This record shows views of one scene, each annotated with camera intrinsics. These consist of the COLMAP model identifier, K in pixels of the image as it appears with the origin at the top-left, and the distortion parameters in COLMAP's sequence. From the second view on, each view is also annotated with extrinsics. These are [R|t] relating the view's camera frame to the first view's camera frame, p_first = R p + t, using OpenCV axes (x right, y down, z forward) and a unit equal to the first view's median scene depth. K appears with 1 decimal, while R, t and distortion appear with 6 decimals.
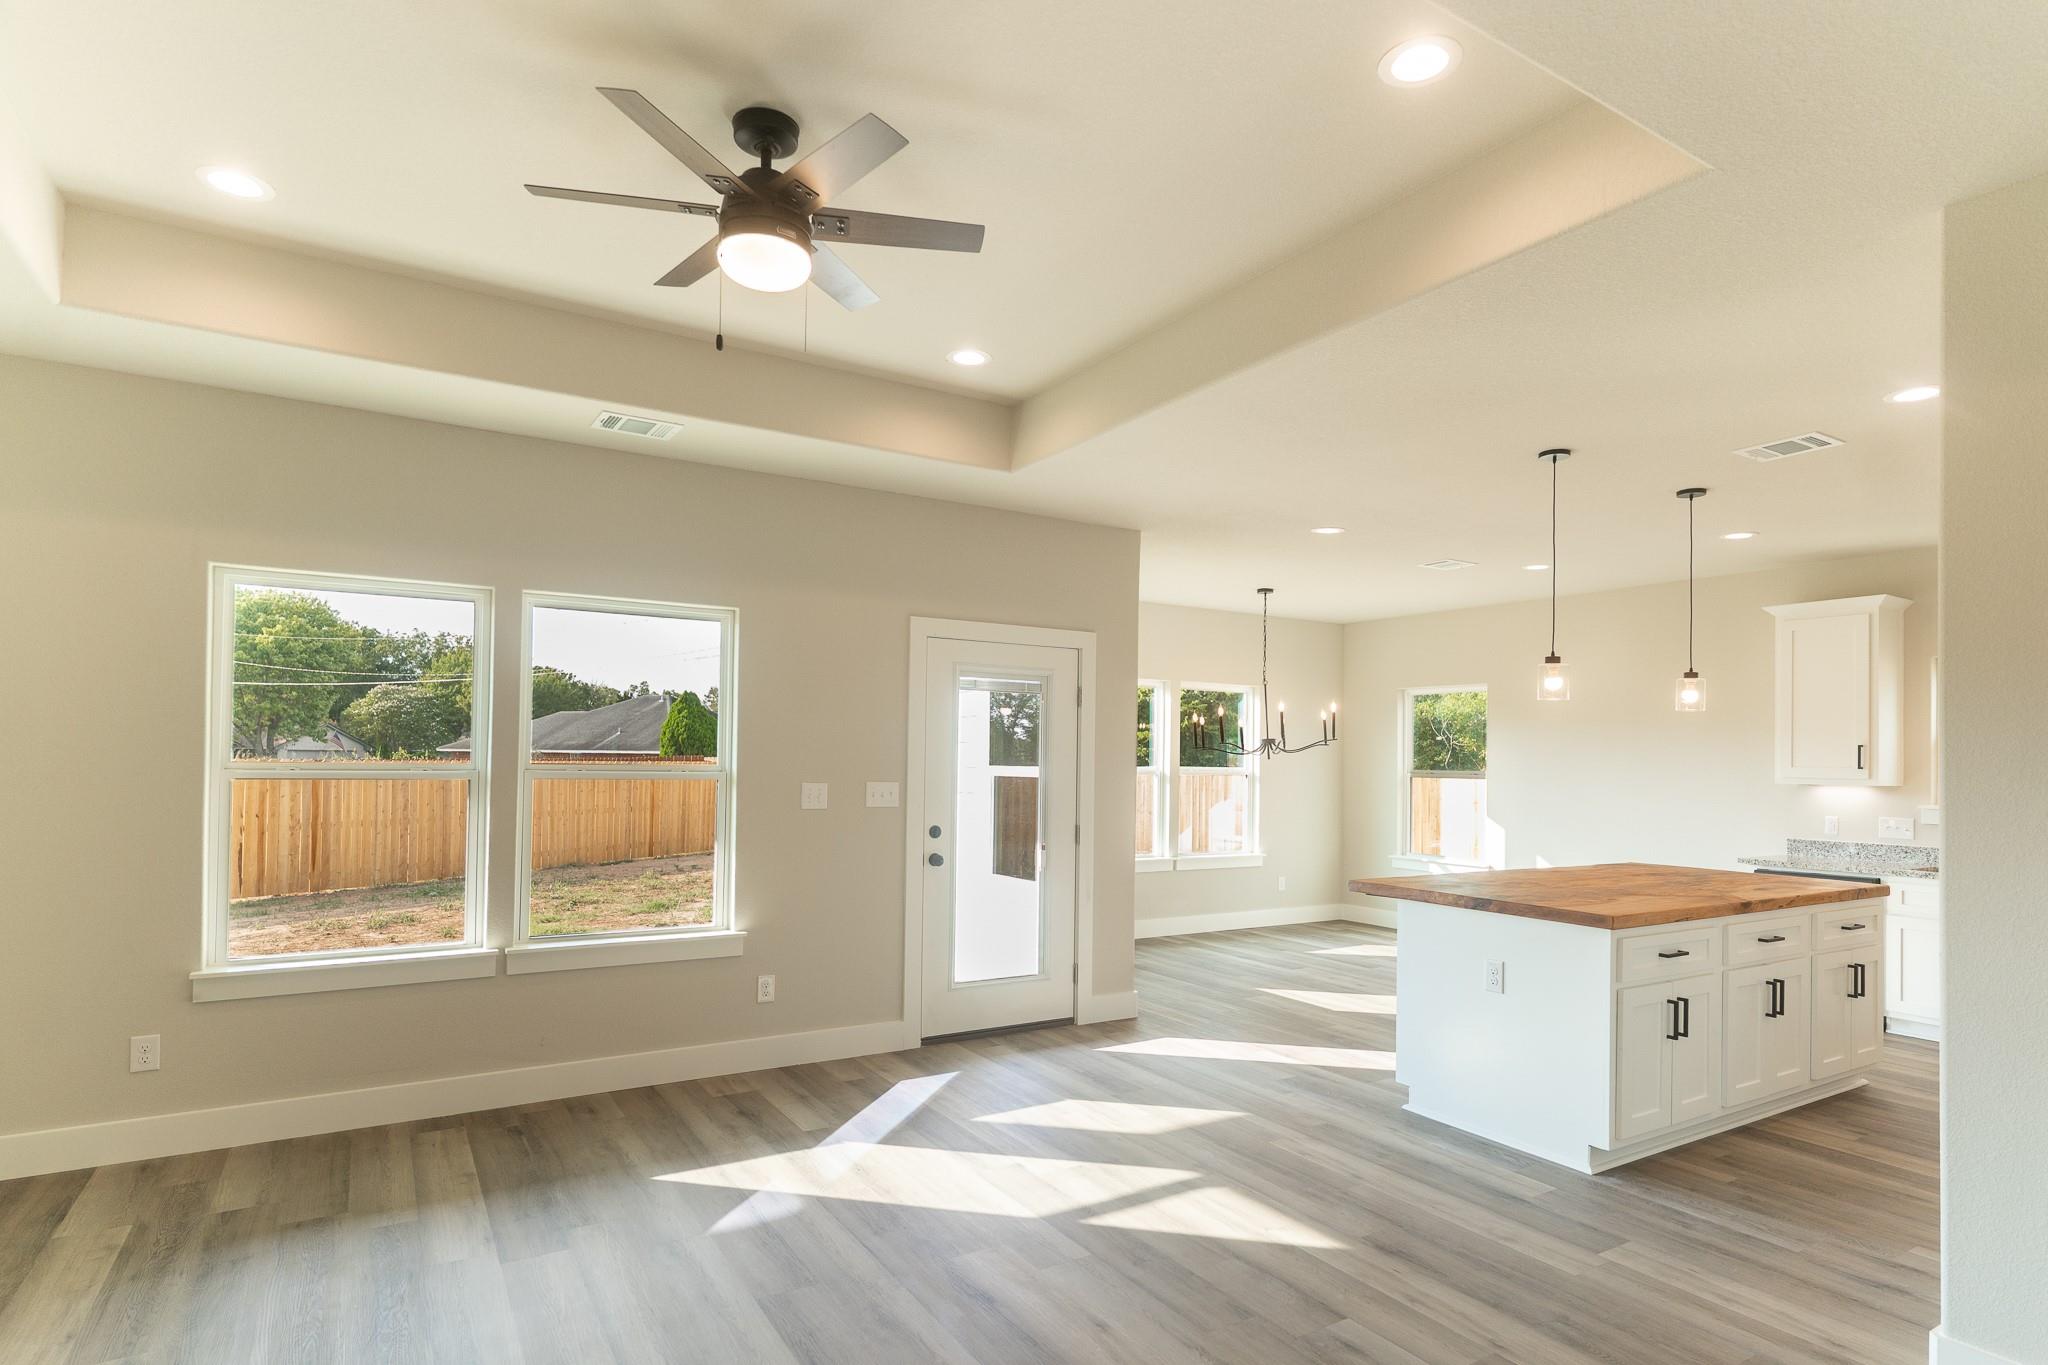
lens RADIAL K [[1032.2, 0, 1036.5], [0, 1032.2, 736.7], [0, 0, 1]] dist [-0.001260, 0.001178]
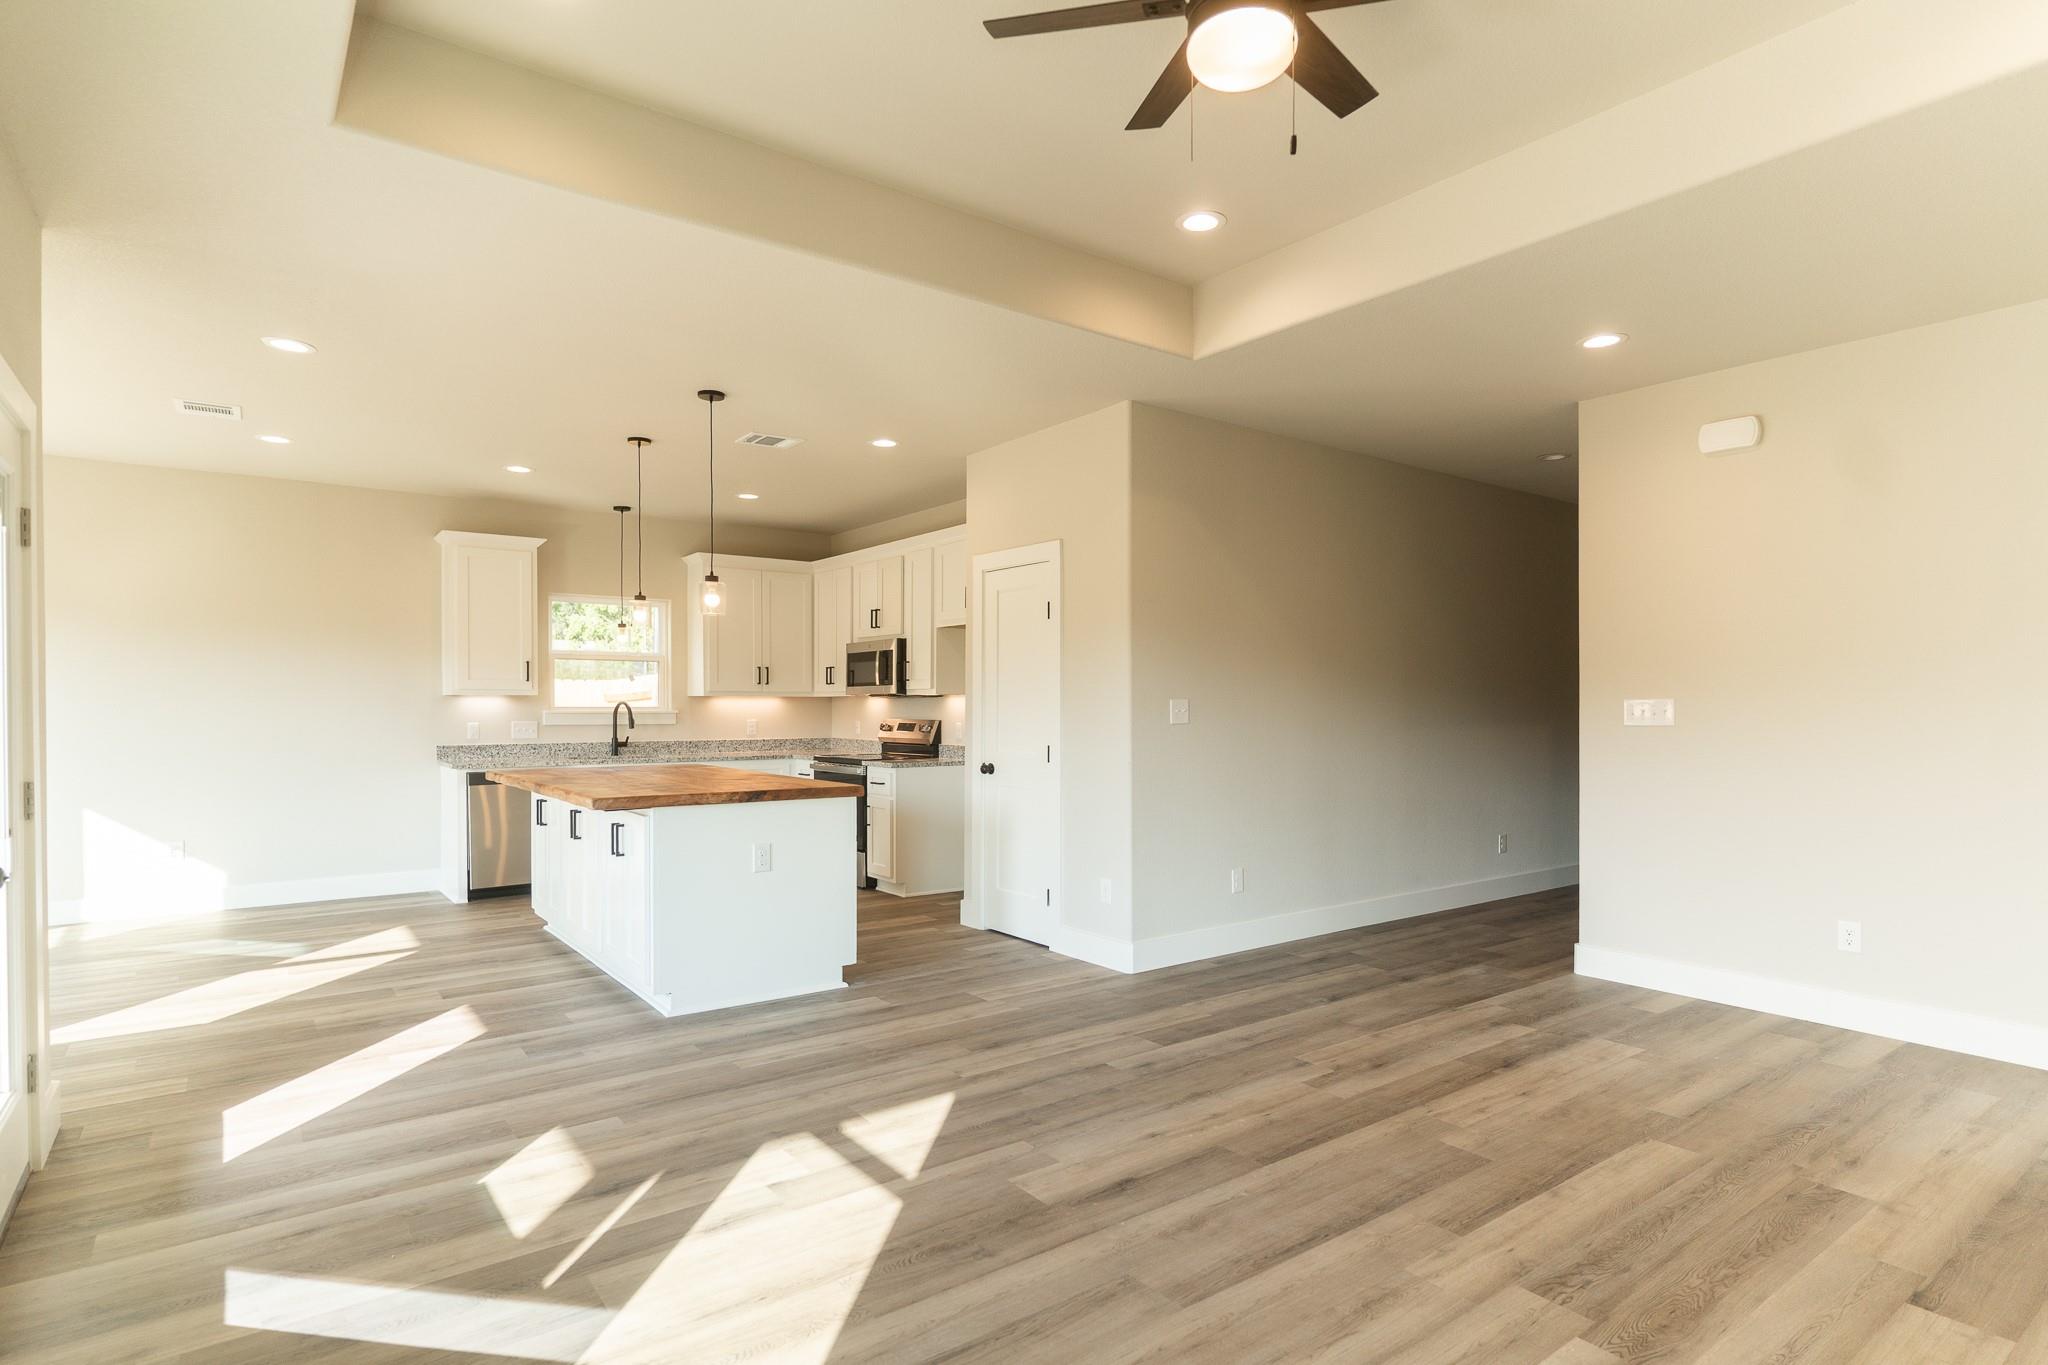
lens RADIAL K [[1064.1, 0, 1002.9], [0, 1064.1, 710.6], [0, 0, 1]] dist [0.001547, 0.000788]
pose [[-0.051135, -0.021356, 0.998463, -0.661518], [-0.026149, 0.999457, 0.020038, 0.036209], [-0.998349, -0.025085, -0.051666, 0.723875]]
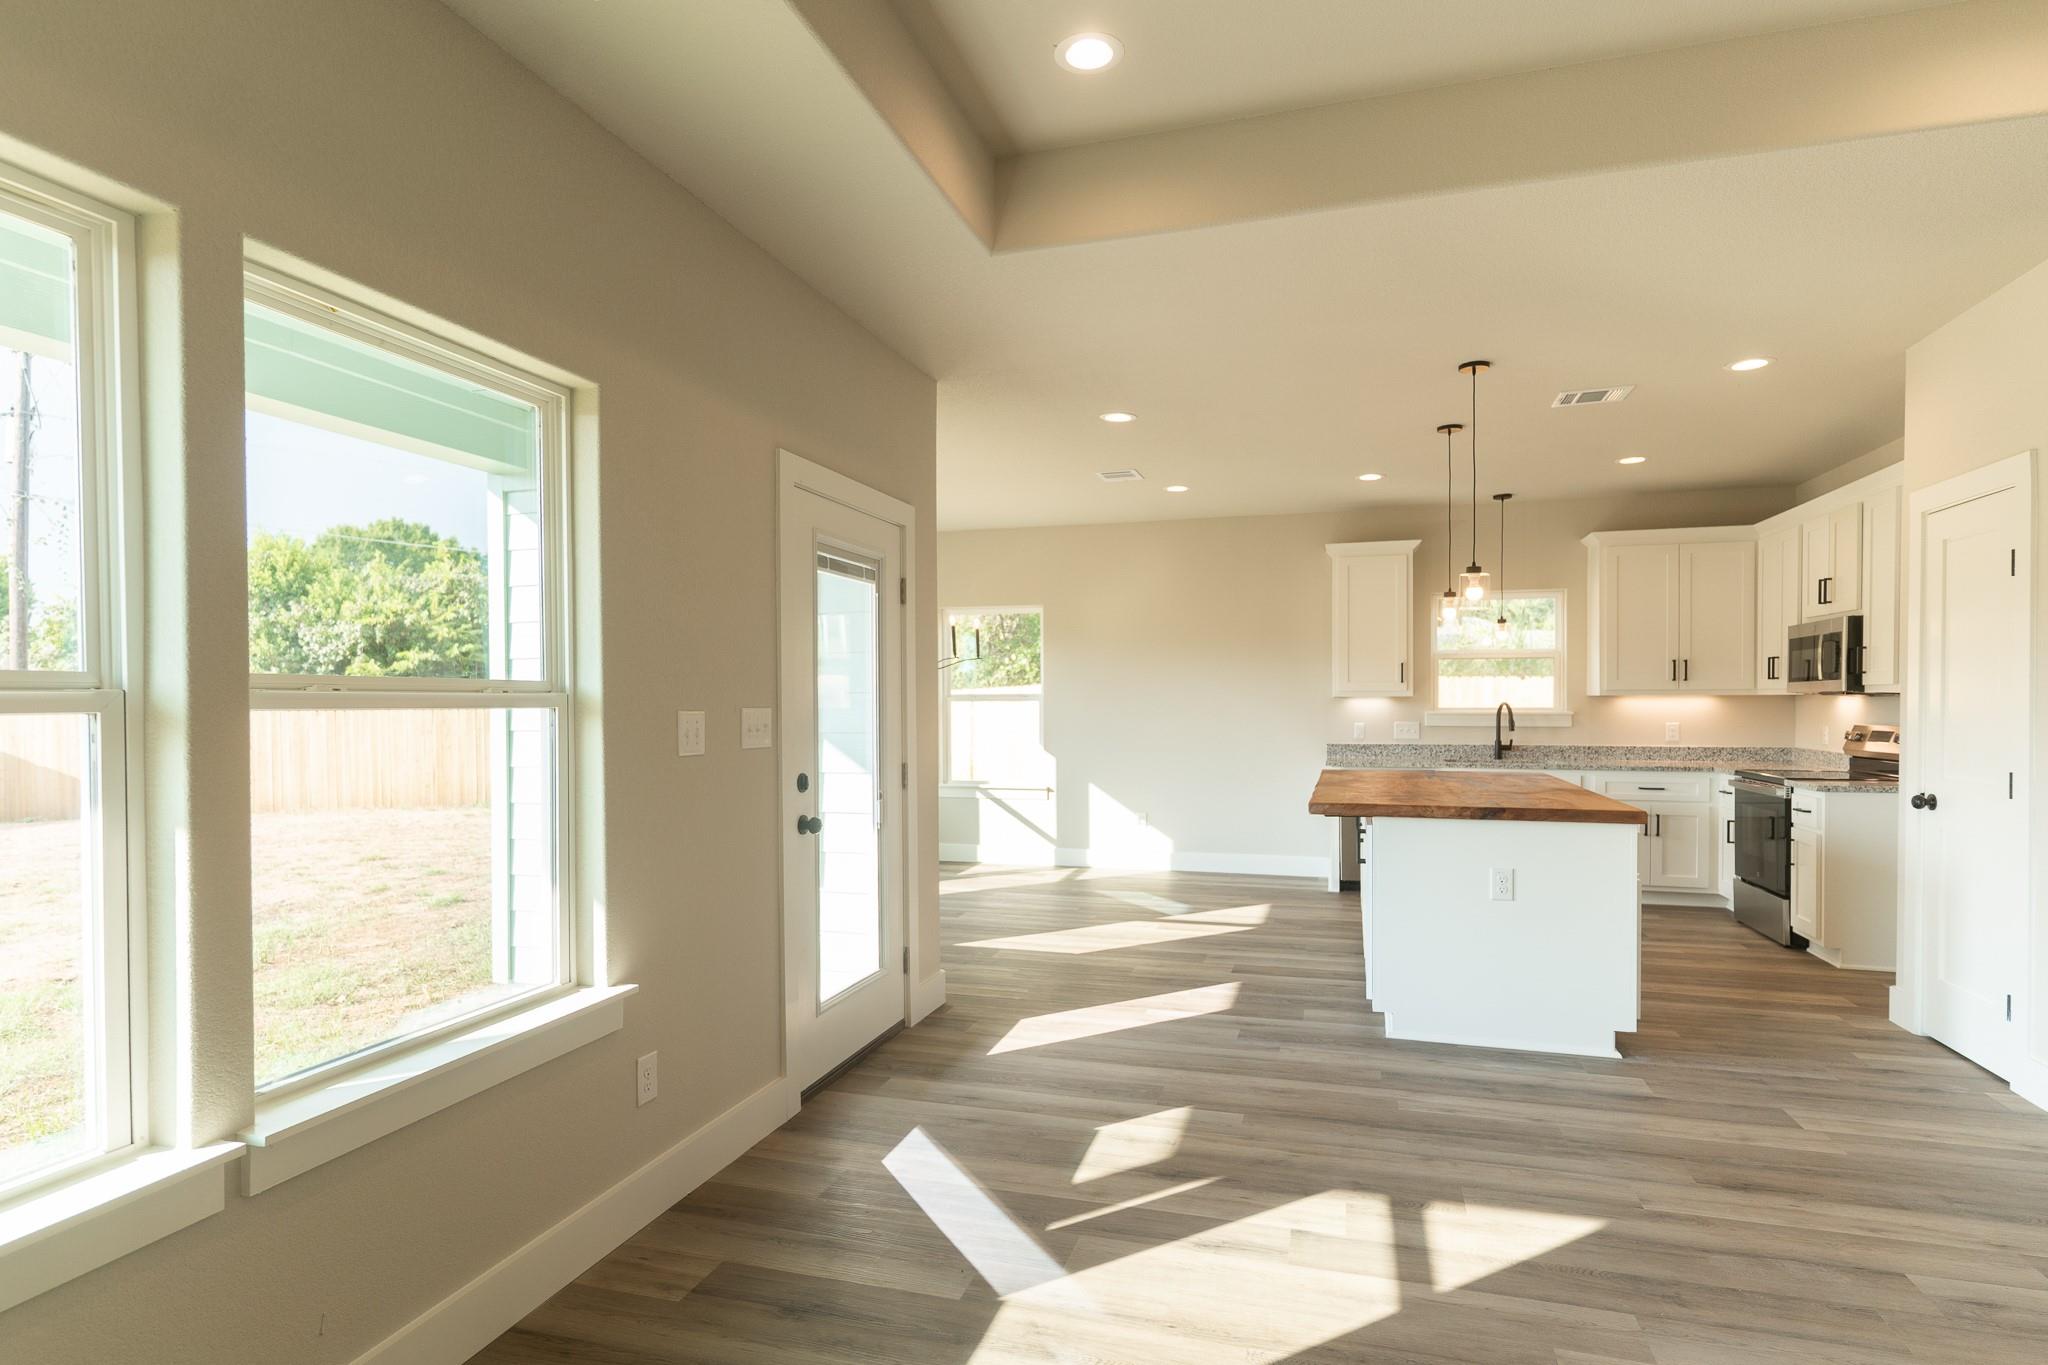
lens RADIAL K [[1064.1, 0, 1002.9], [0, 1064.1, 710.6], [0, 0, 1]] dist [0.001547, 0.000788]
pose [[0.769420, -0.023164, 0.638323, -0.519392], [-0.000559, 0.999317, 0.036938, 0.024803], [-0.638743, -0.028777, 0.768882, 0.474302]]
